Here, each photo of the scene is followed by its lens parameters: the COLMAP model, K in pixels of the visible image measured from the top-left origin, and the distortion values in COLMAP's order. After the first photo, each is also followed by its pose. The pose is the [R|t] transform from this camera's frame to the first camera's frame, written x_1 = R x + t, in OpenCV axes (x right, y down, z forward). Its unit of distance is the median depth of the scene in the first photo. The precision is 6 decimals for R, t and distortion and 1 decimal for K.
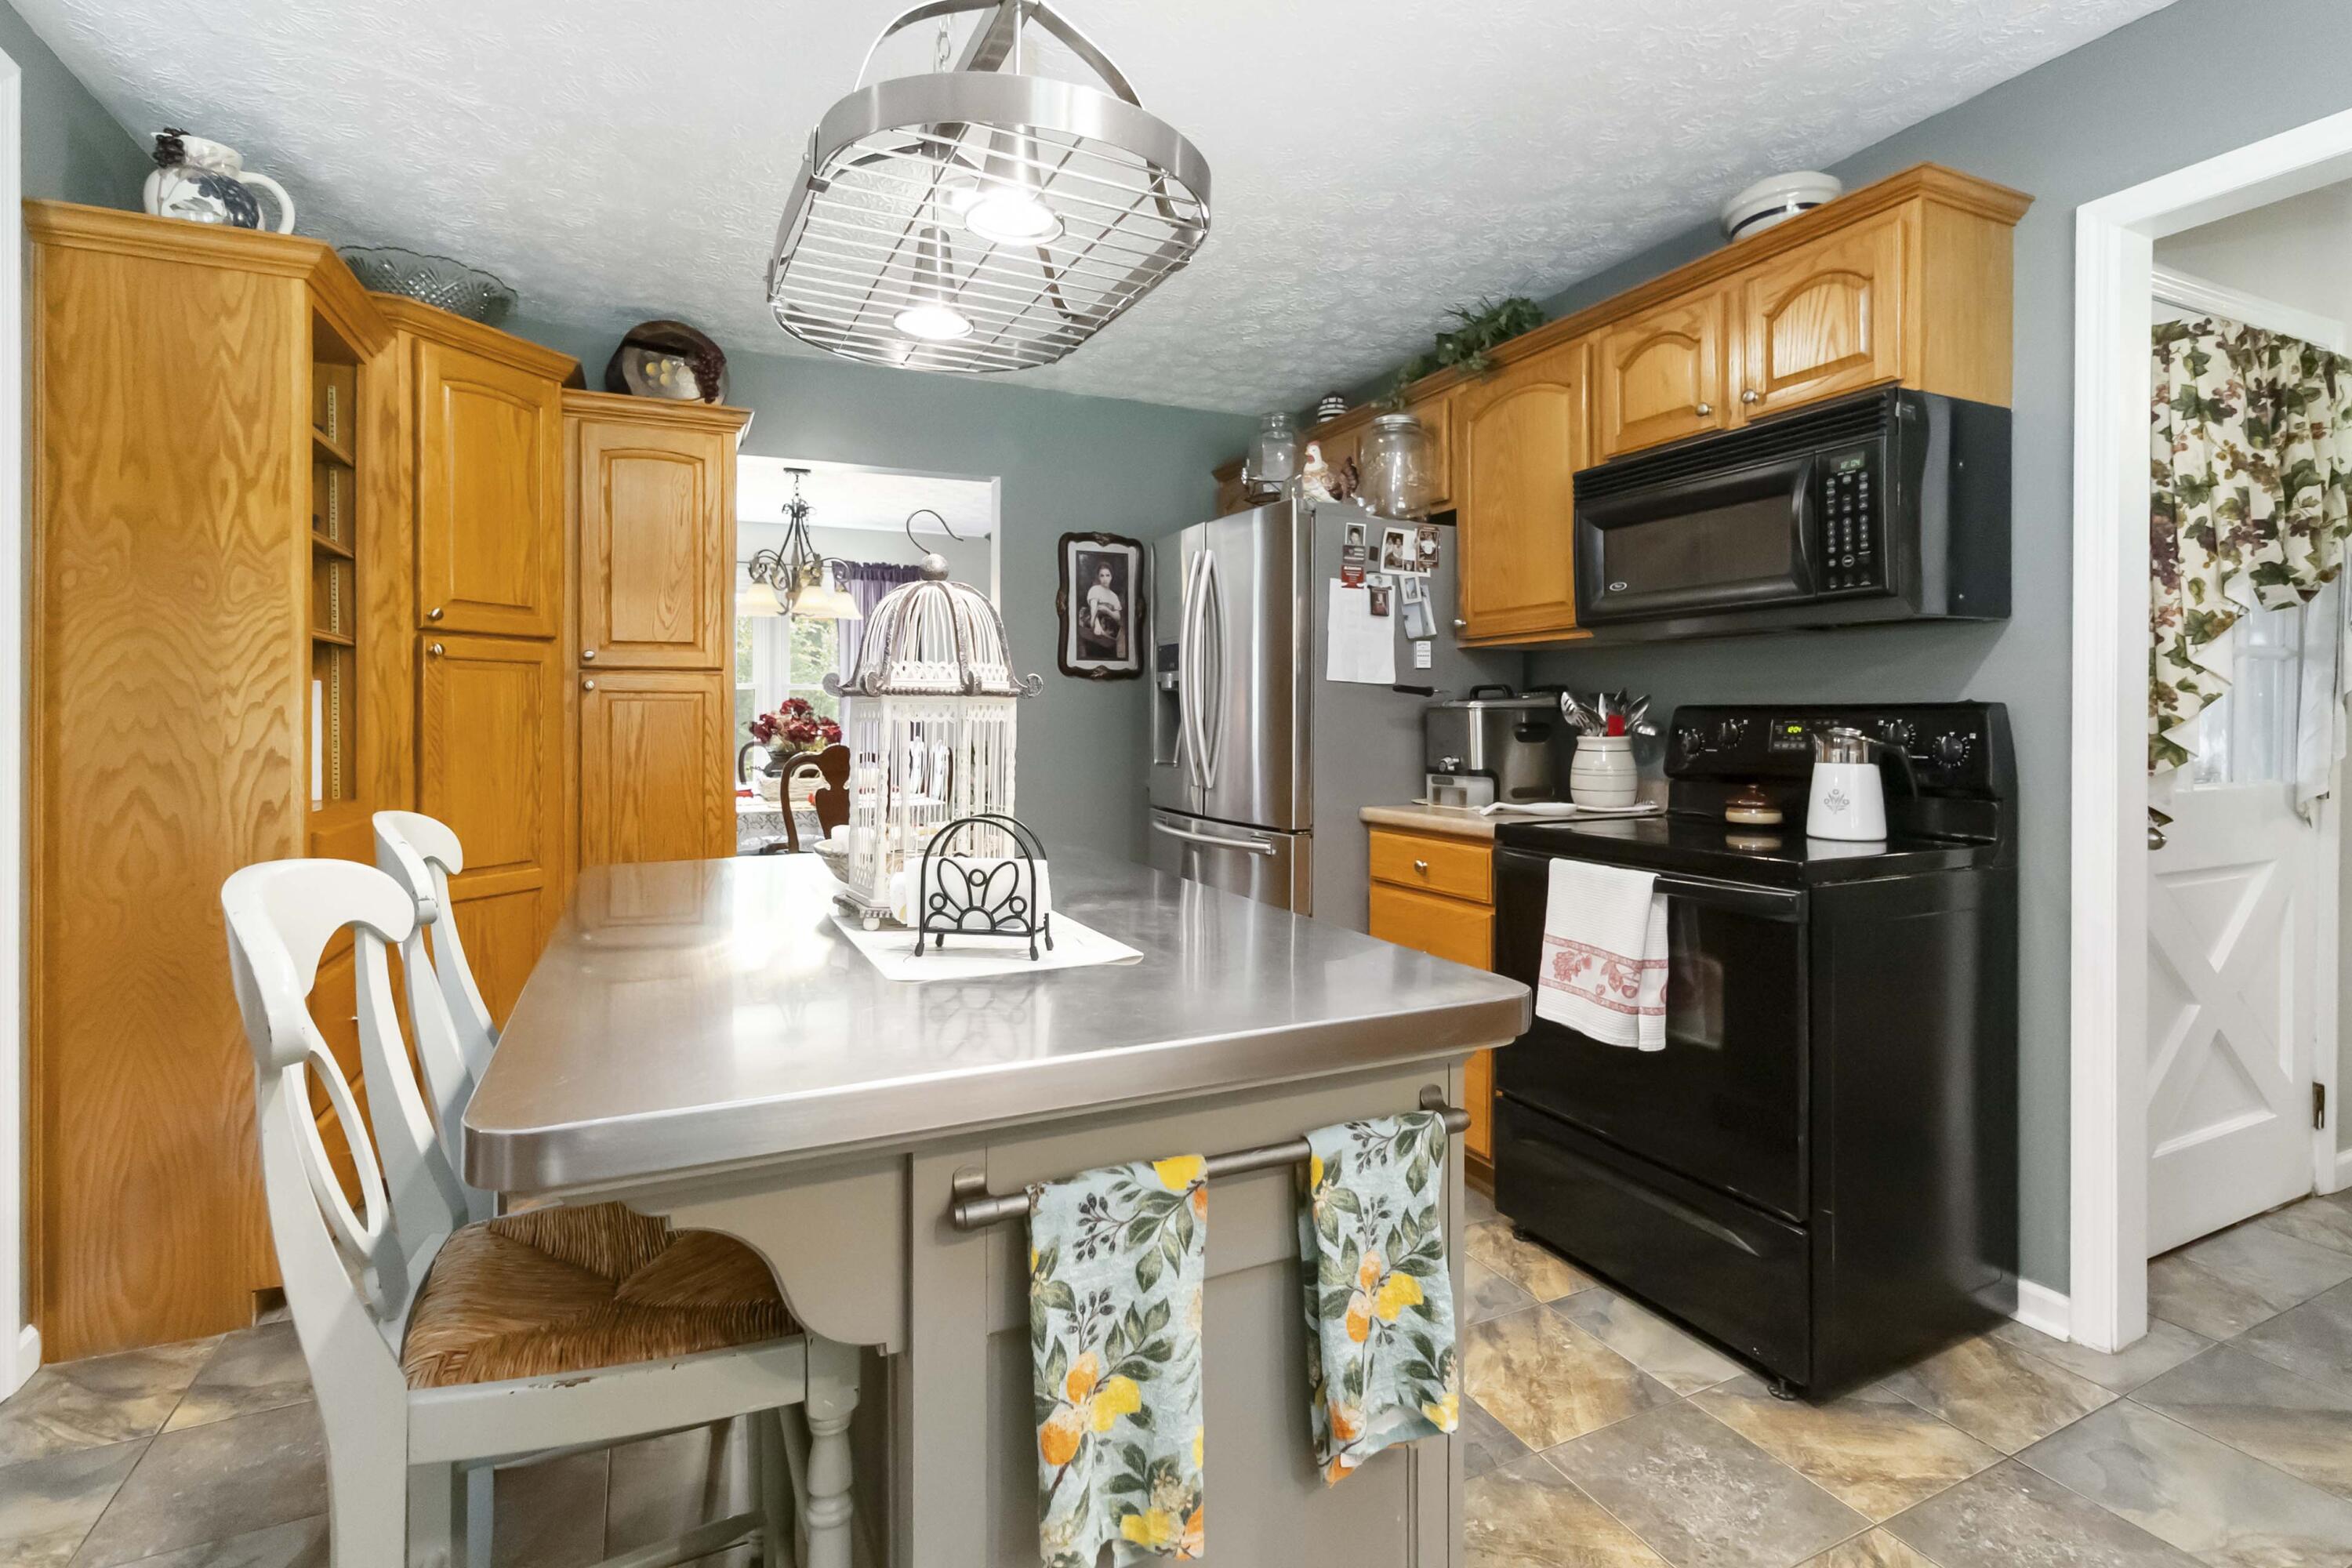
lens RADIAL K [[1098.6, 0, 1187.0], [0, 1098.6, 711.9], [0, 0, 1]] dist [0.002487, 0.000809]
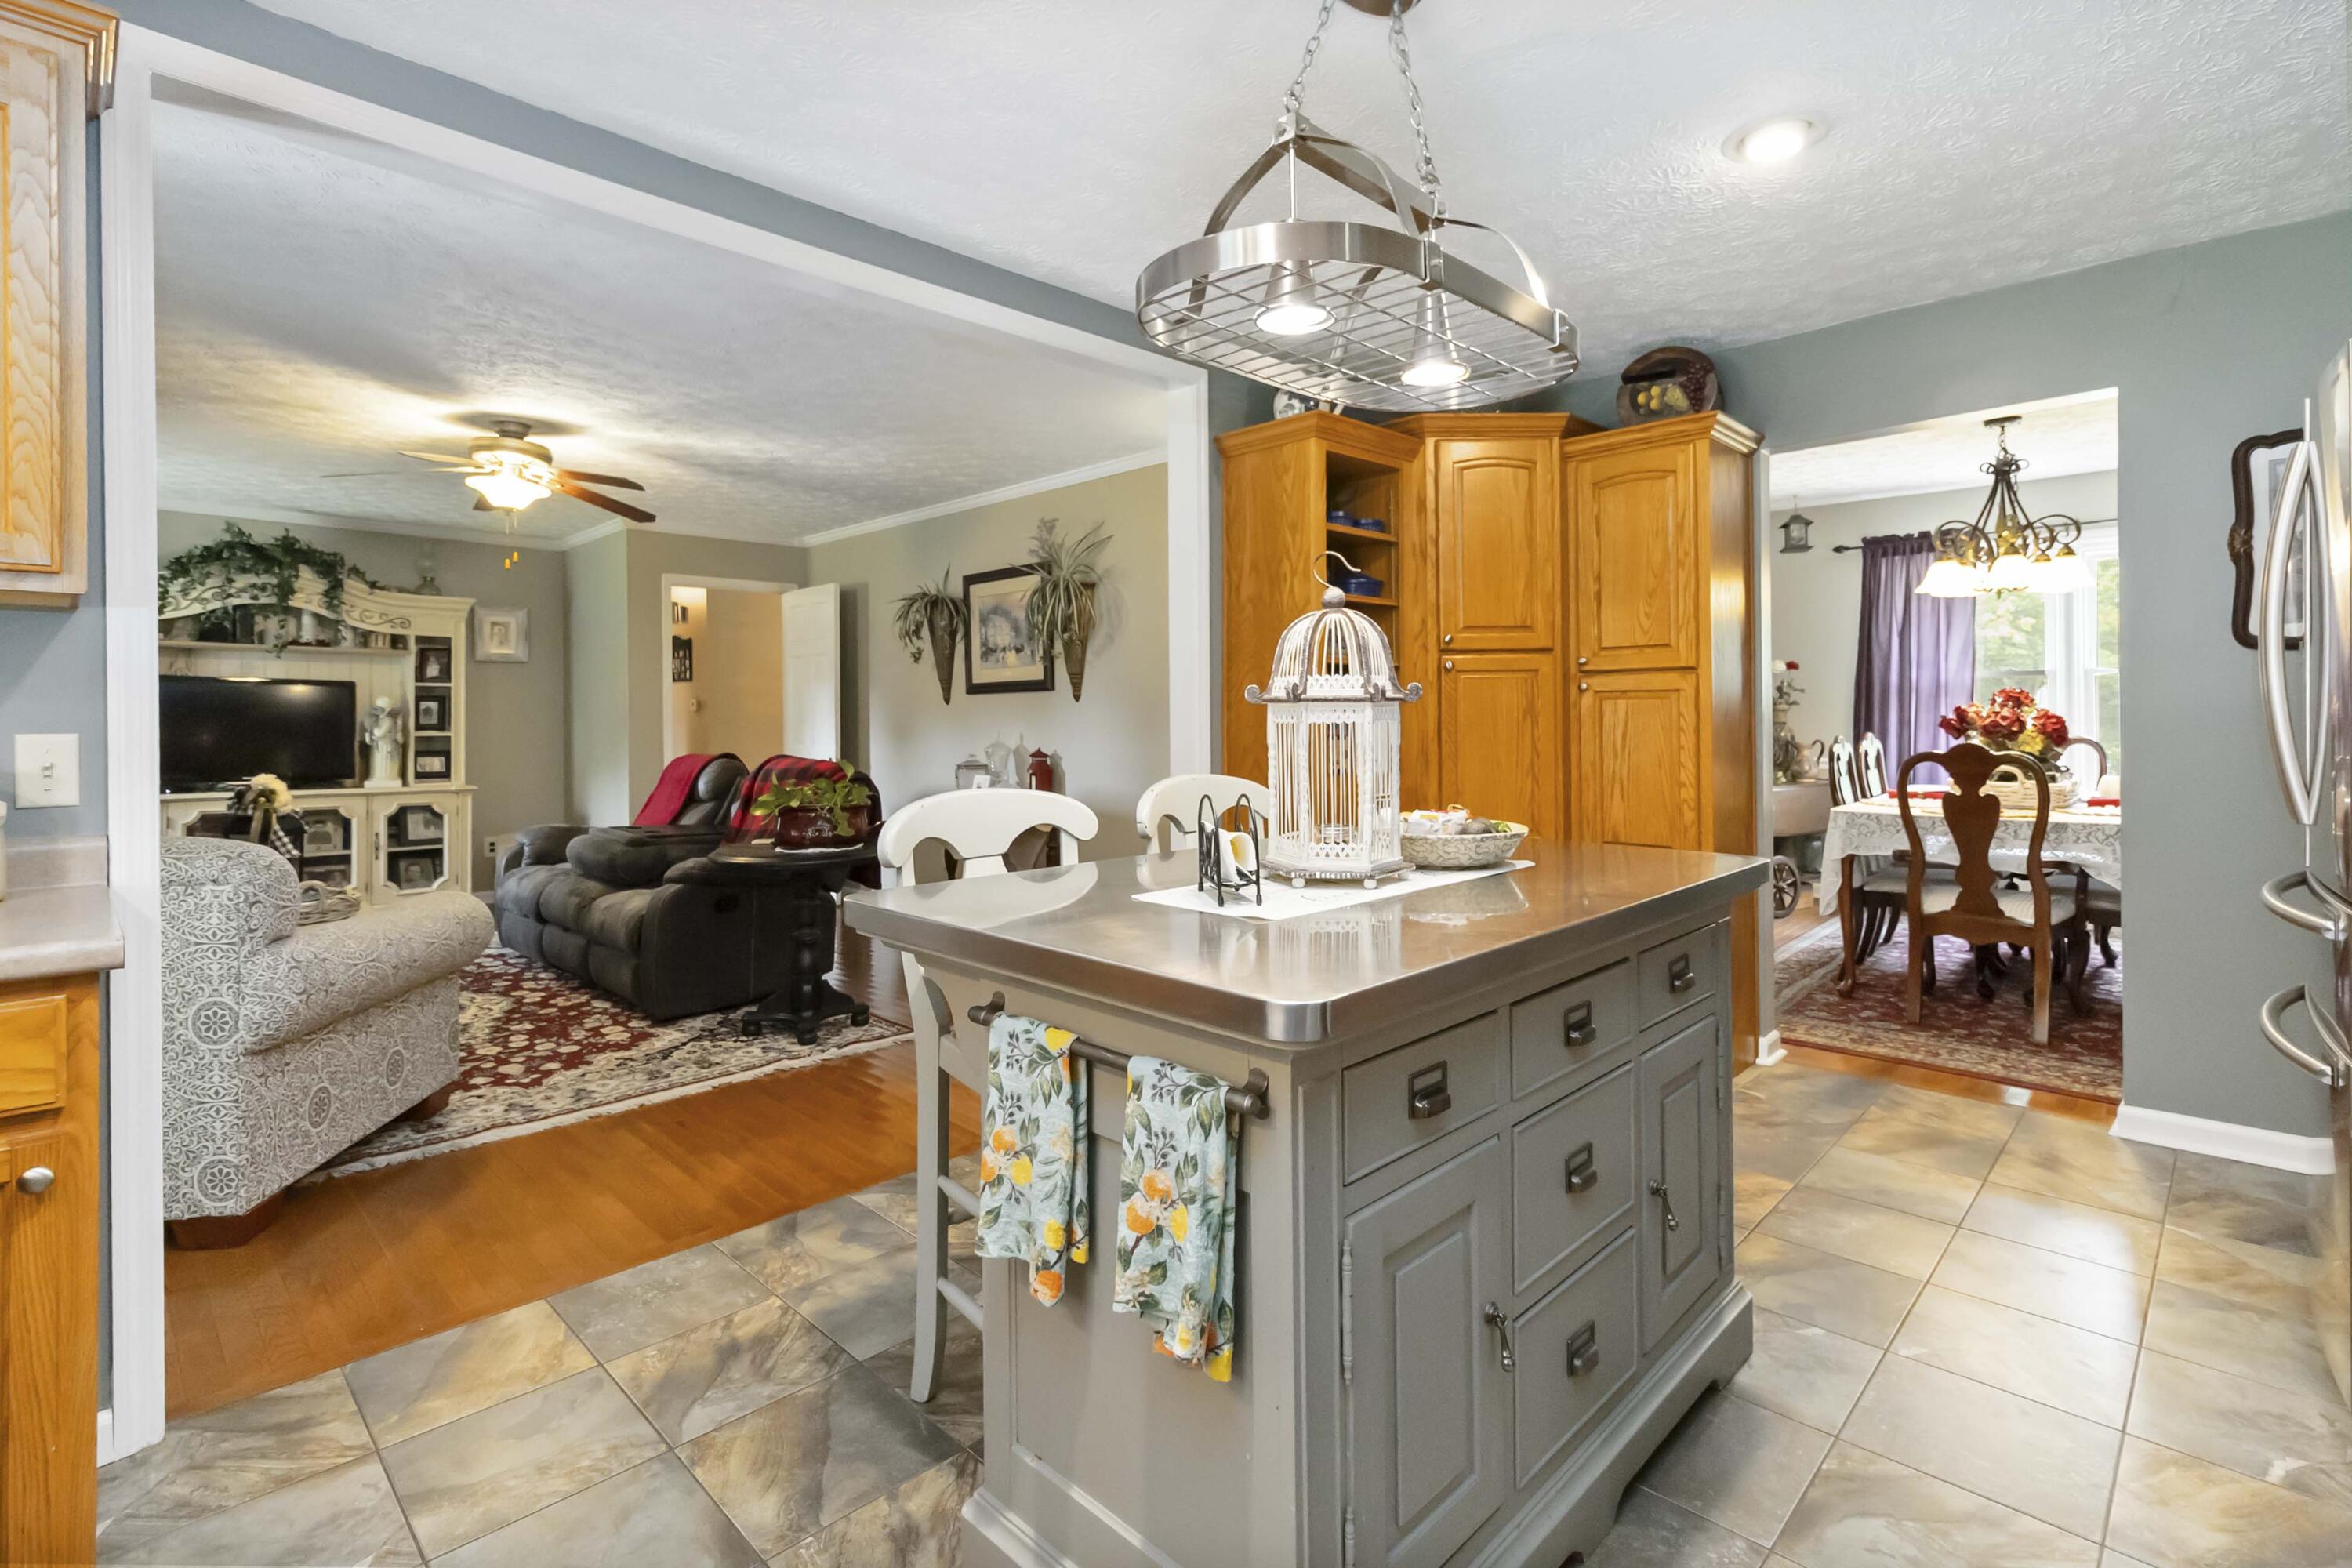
lens RADIAL K [[1098.6, 0, 1187.0], [0, 1098.6, 711.9], [0, 0, 1]] dist [0.002487, 0.000809]
pose [[0.338470, -0.005668, -0.940960, 0.480396], [0.012373, 0.999922, -0.001572, -0.001025], [0.940896, -0.011111, 0.338514, 0.233940]]
